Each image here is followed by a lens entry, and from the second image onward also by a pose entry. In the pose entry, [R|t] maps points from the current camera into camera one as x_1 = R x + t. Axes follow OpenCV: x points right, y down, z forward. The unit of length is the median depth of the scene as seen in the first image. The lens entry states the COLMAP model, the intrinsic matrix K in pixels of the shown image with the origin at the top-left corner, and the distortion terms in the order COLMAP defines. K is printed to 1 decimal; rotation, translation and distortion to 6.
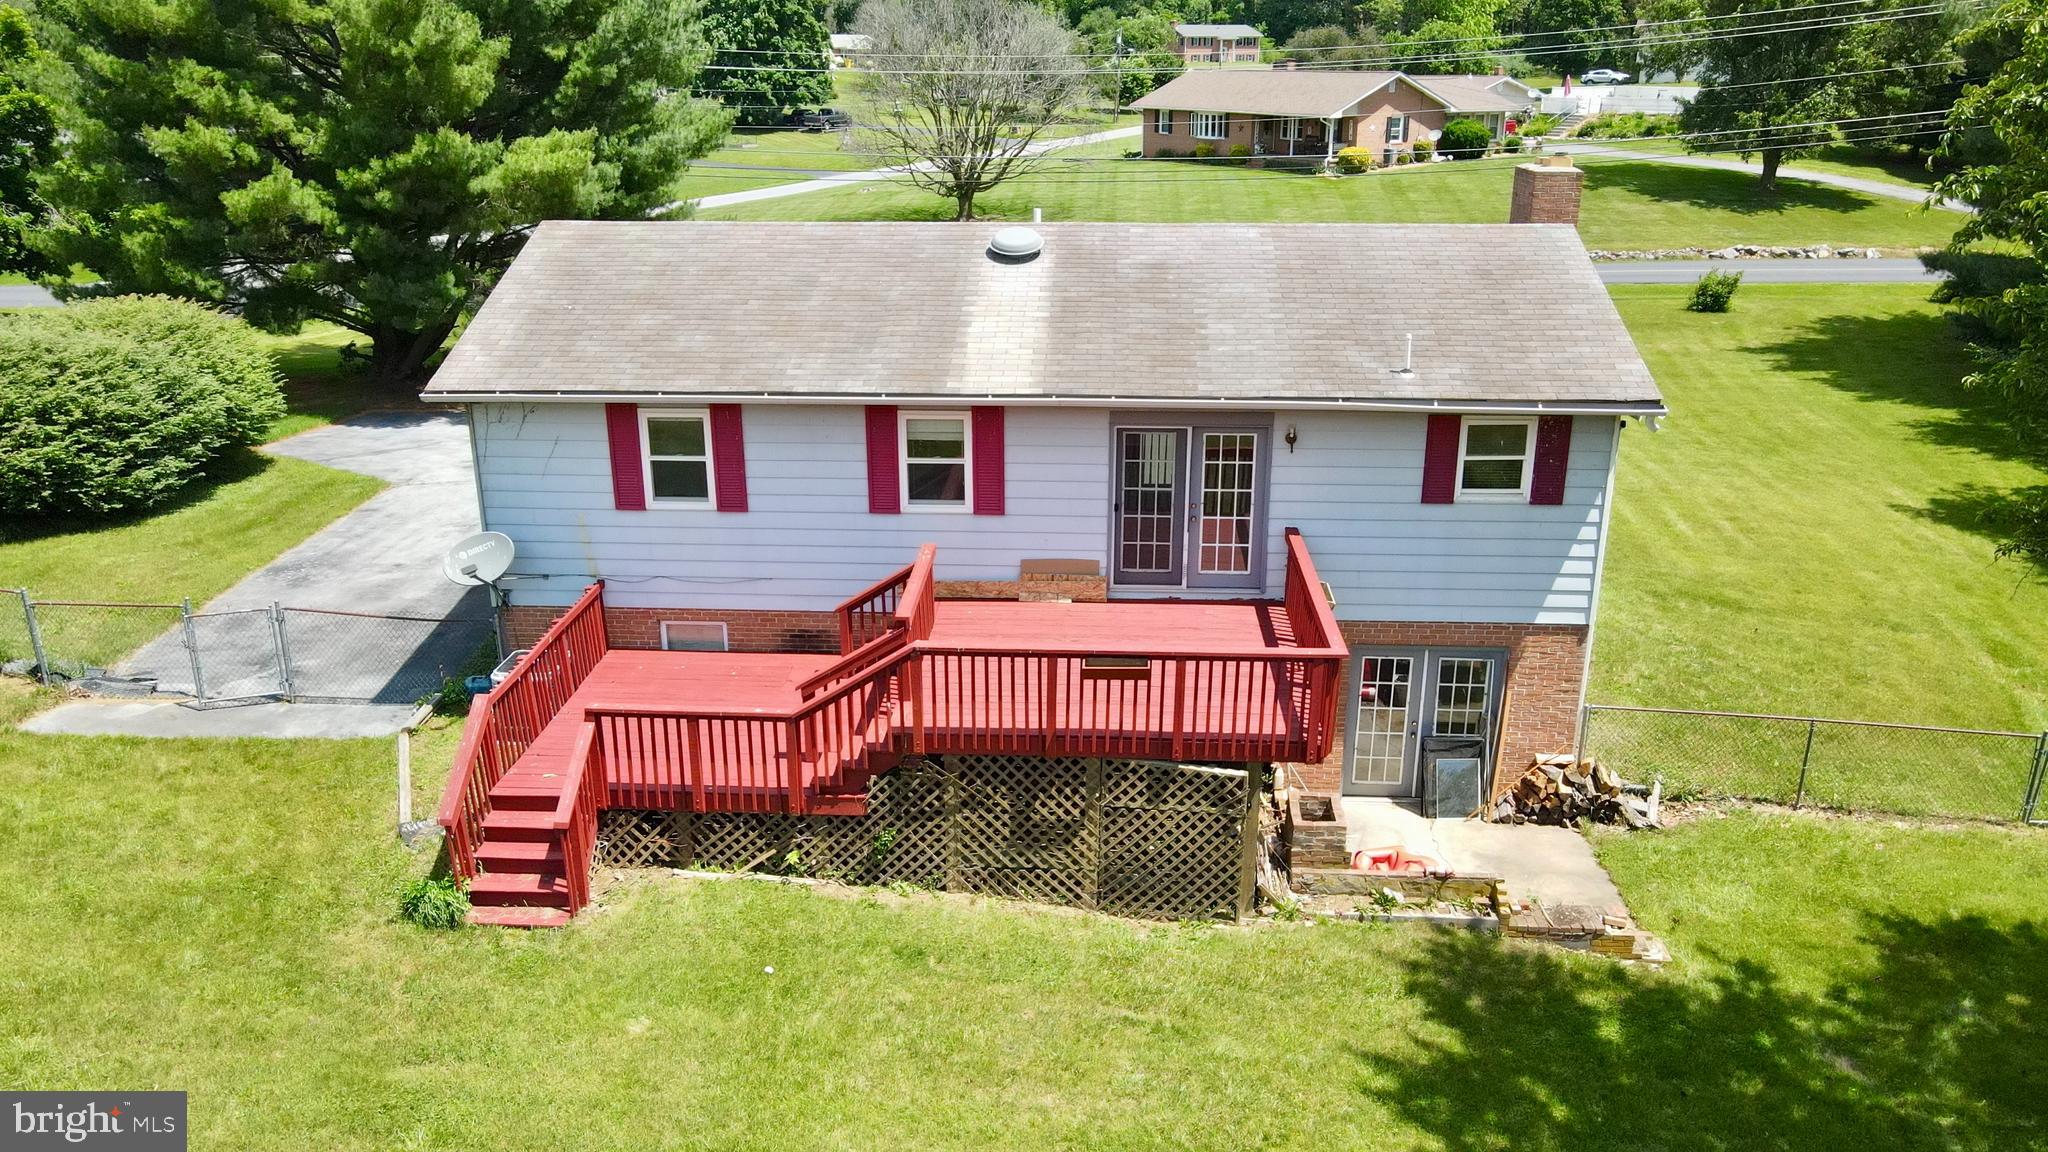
lens RADIAL K [[1527.6, 0, 1029.8], [0, 1527.6, 589.3], [0, 0, 1]] dist [-0.016232, 0.061997]
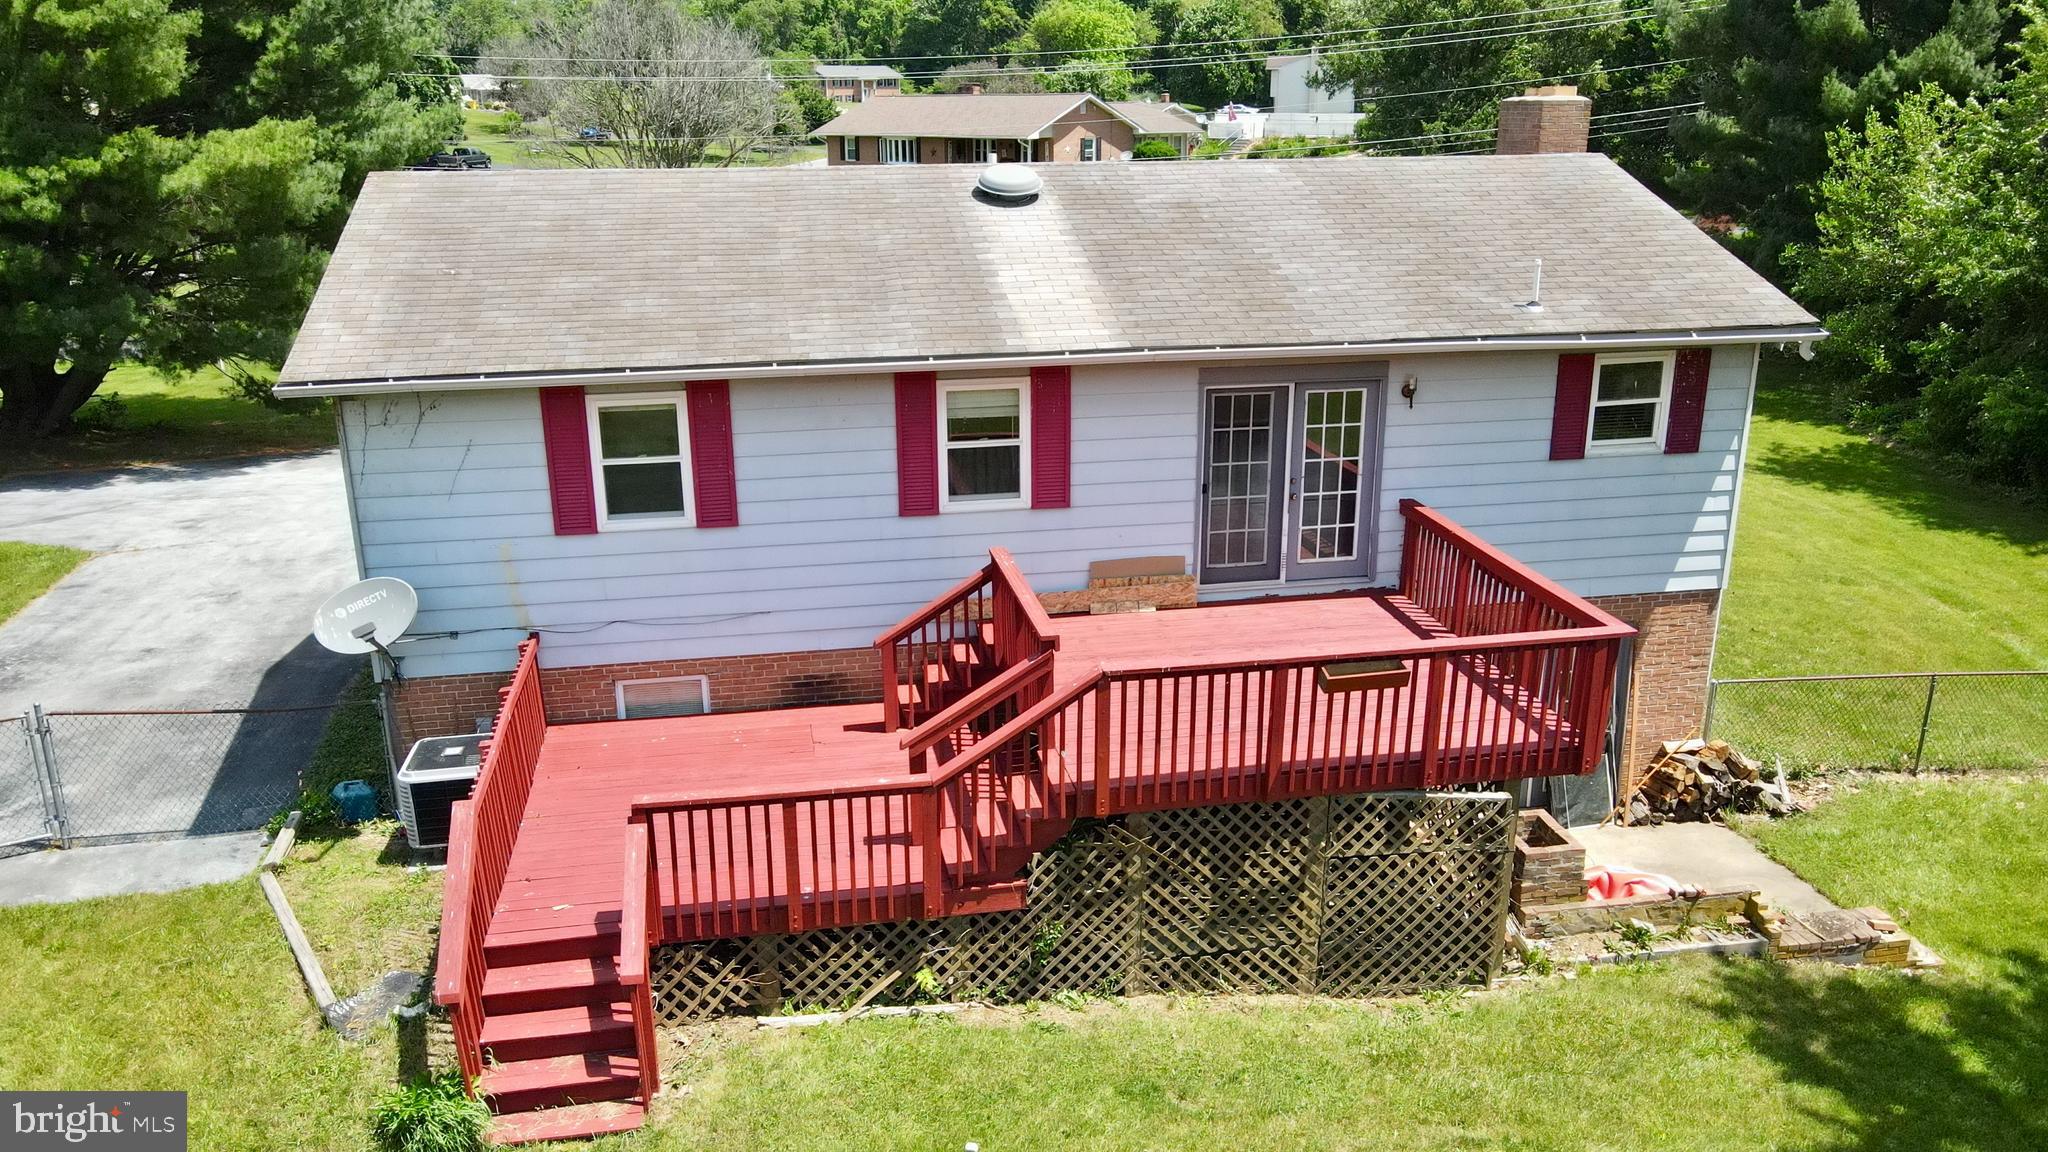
lens RADIAL K [[1527.6, 0, 1029.8], [0, 1527.6, 589.3], [0, 0, 1]] dist [-0.016232, 0.061997]
pose [[0.971730, -0.077395, 0.223051, -0.221281], [0.084042, 0.996252, -0.020448, 0.008500], [-0.220632, 0.038615, 0.974592, 0.236471]]
